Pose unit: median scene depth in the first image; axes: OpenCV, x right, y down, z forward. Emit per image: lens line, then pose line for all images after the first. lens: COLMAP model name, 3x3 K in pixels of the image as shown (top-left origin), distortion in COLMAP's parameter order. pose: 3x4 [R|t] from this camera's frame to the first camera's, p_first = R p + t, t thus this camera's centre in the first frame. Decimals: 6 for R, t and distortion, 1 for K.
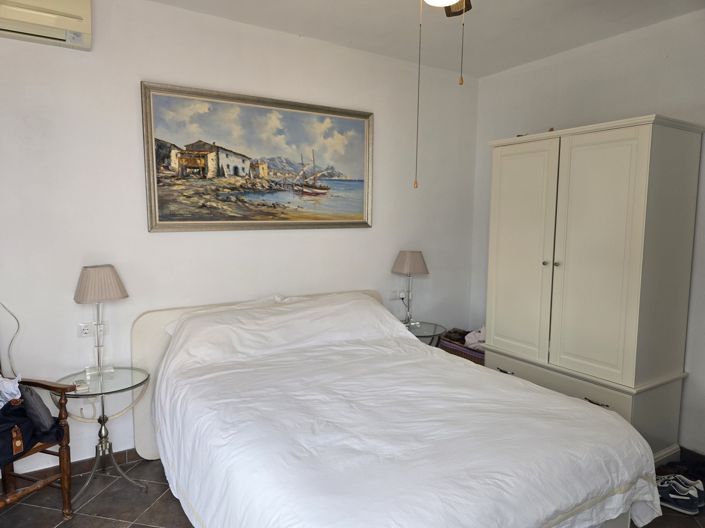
lens RADIAL K [[469.6, 0, 350.0], [0, 469.6, 264.9], [0, 0, 1]] dist [0.009569, -0.025585]
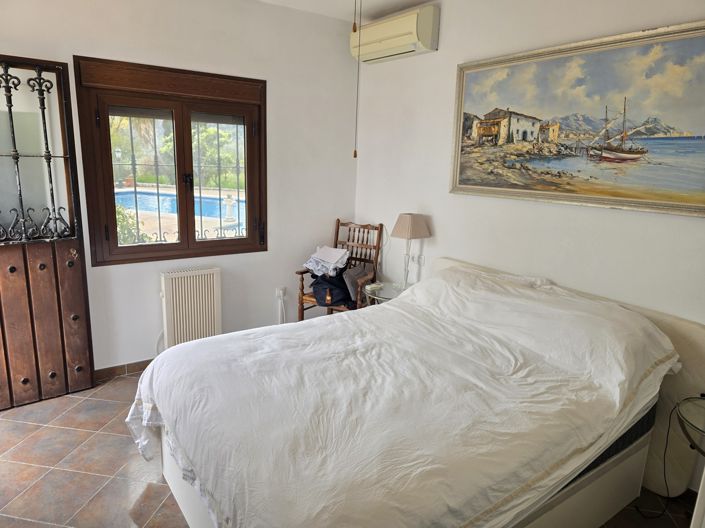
lens RADIAL K [[469.6, 0, 348.9], [0, 469.6, 265.3], [0, 0, 1]] dist [0.009569, -0.025585]
pose [[0.048555, 0.217253, -0.974907, 0.723028], [-0.139032, 0.968026, 0.208796, -0.098319], [0.989097, 0.125405, 0.077207, 0.623088]]
